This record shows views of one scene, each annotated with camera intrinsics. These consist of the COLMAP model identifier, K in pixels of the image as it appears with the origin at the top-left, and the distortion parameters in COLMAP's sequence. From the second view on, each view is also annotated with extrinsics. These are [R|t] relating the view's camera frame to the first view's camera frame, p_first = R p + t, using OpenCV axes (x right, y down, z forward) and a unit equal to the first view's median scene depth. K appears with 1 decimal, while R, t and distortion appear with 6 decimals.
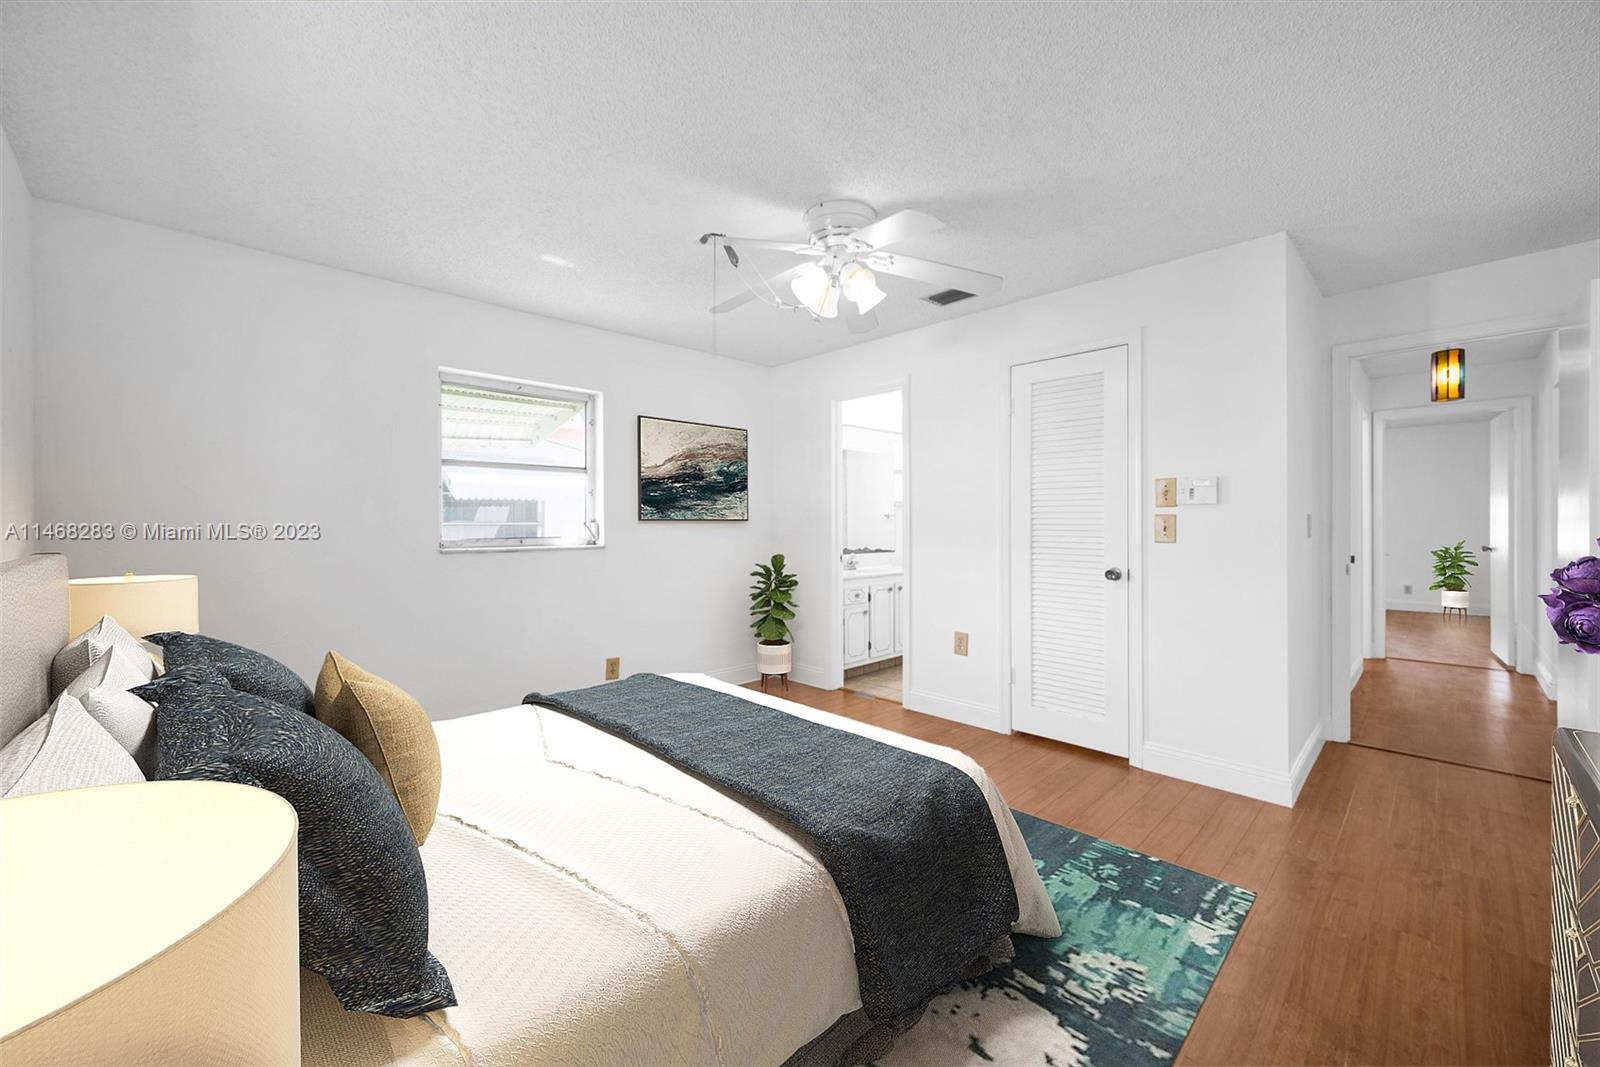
lens RADIAL K [[639.1, 0, 798.4], [0, 639.1, 522.1], [0, 0, 1]] dist [0.002055, -0.001493]
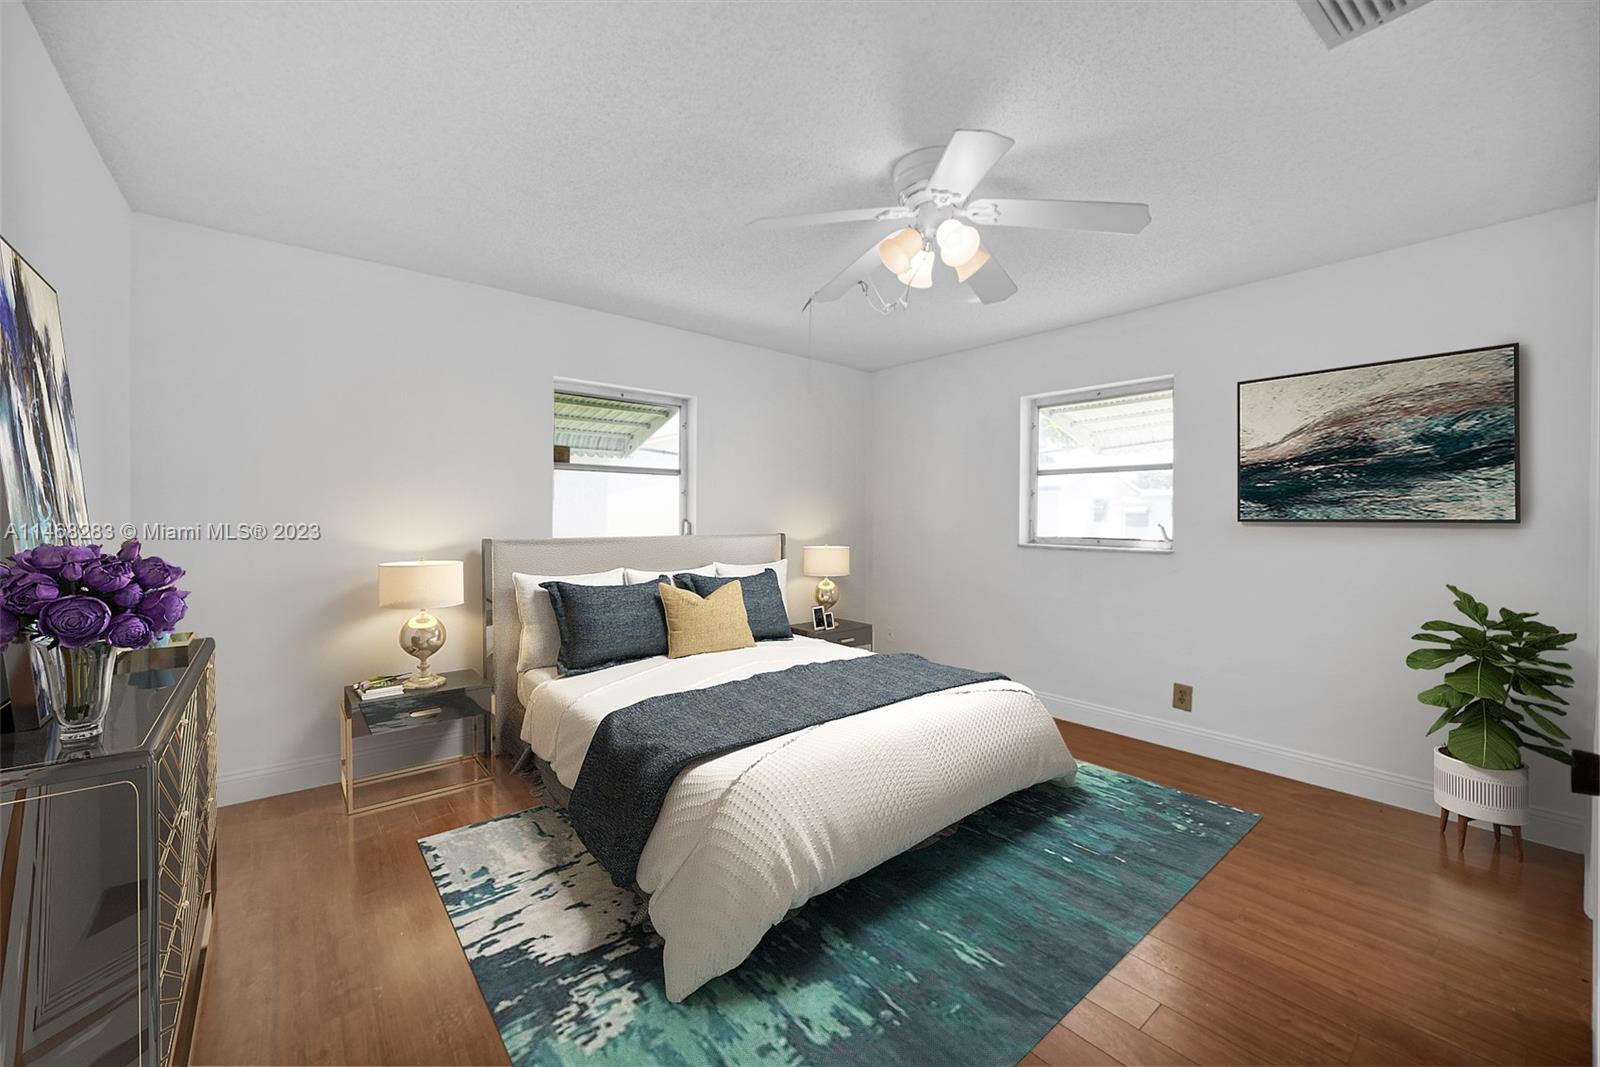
lens RADIAL K [[639.1, 0, 801.1], [0, 639.1, 525.5], [0, 0, 1]] dist [0.002055, -0.001493]
pose [[-0.097694, 0.008994, -0.995176, 0.726352], [-0.002676, 0.999953, 0.009300, -0.004258], [0.995213, 0.003572, -0.097666, 0.731957]]
